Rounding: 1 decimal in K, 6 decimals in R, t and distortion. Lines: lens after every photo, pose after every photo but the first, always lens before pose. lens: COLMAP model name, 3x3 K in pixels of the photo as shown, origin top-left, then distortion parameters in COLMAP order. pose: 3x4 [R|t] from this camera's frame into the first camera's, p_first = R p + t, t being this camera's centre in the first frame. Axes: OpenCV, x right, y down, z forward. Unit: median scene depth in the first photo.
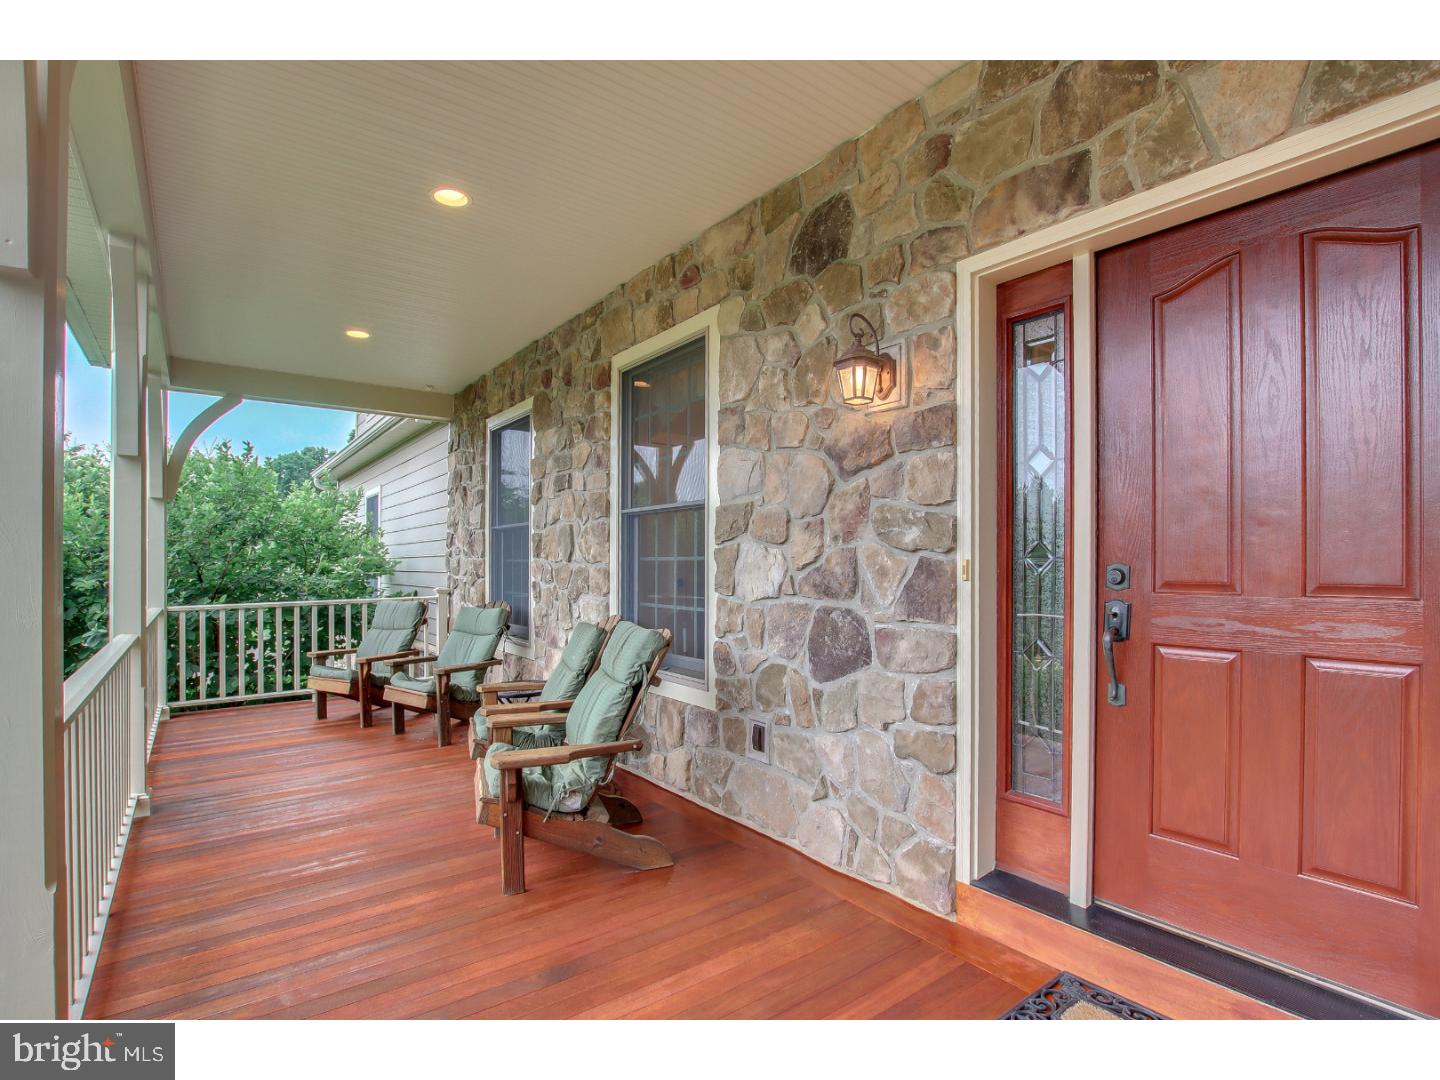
lens RADIAL K [[671.5, 0, 717.2], [0, 671.5, 566.1], [0, 0, 1]] dist [-0.000445, -0.000048]
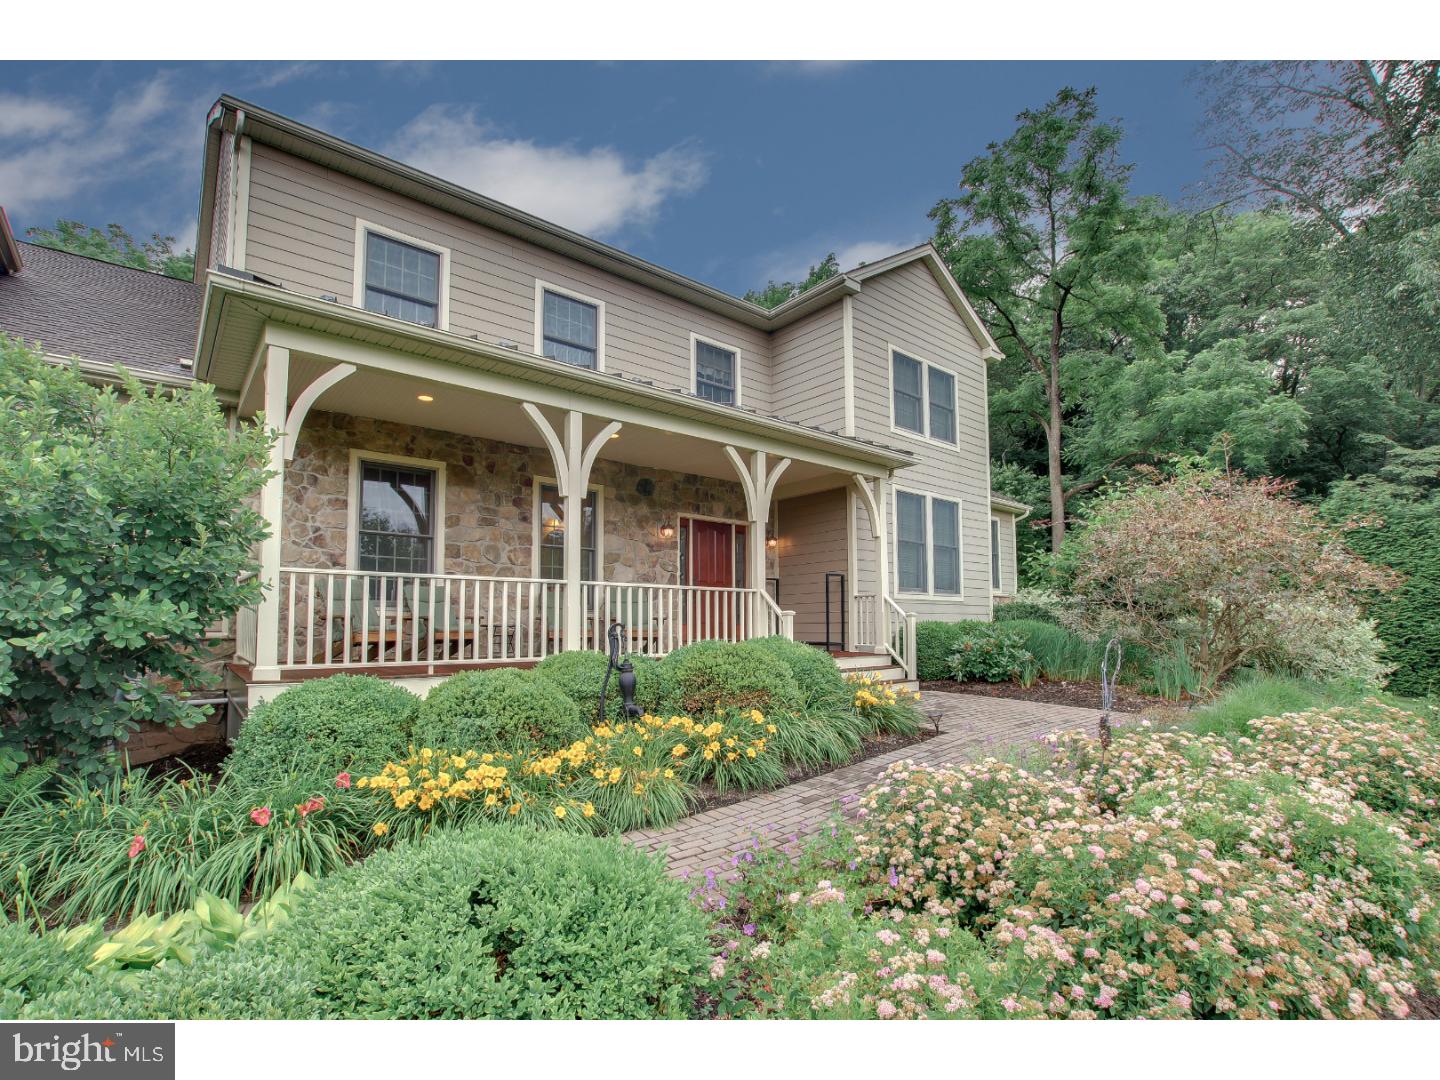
lens RADIAL K [[671.5, 0, 717.2], [0, 671.5, 566.1], [0, 0, 1]] dist [-0.000445, -0.000048]
pose [[-0.069481, 0.073760, 0.994853, -2.122578], [0.009676, 0.997266, -0.073263, 0.137579], [-0.997536, 0.004536, -0.070005, 0.500388]]
